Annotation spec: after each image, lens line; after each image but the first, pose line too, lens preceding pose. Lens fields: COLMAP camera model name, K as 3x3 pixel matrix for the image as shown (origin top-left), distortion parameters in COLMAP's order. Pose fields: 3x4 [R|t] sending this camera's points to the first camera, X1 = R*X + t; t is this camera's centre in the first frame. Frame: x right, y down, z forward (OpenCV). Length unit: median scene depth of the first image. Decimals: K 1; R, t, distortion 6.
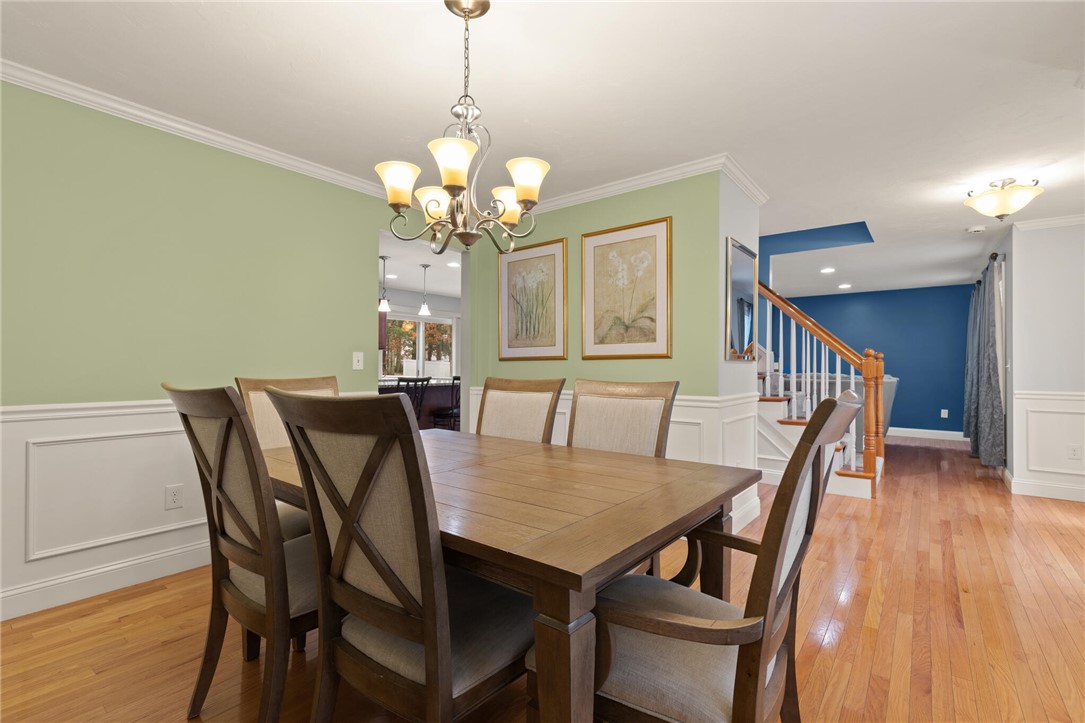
lens RADIAL K [[486.4, 0, 545.8], [0, 486.4, 361.9], [0, 0, 1]] dist [0.002303, -0.000233]
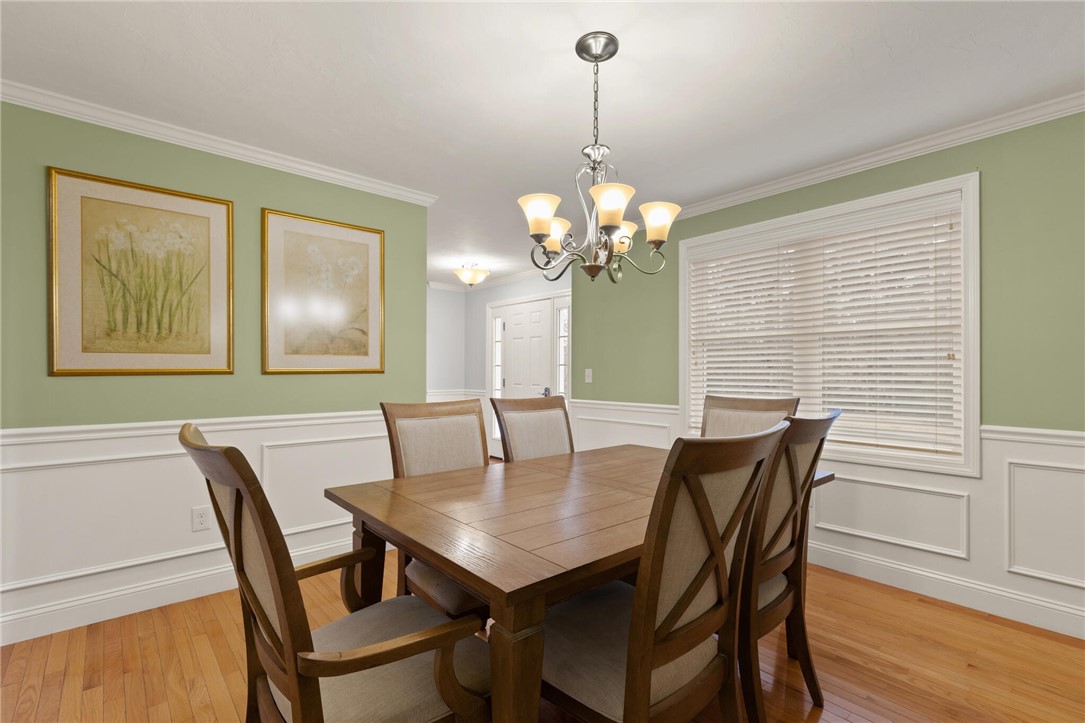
lens RADIAL K [[489.6, 0, 543.0], [0, 489.6, 364.9], [0, 0, 1]] dist [0.008742, -0.001618]
pose [[0.184651, 0.013307, 0.982714, -0.614498], [-0.005913, 0.999905, -0.012429, -0.012487], [-0.982786, -0.003516, 0.184712, 0.453720]]
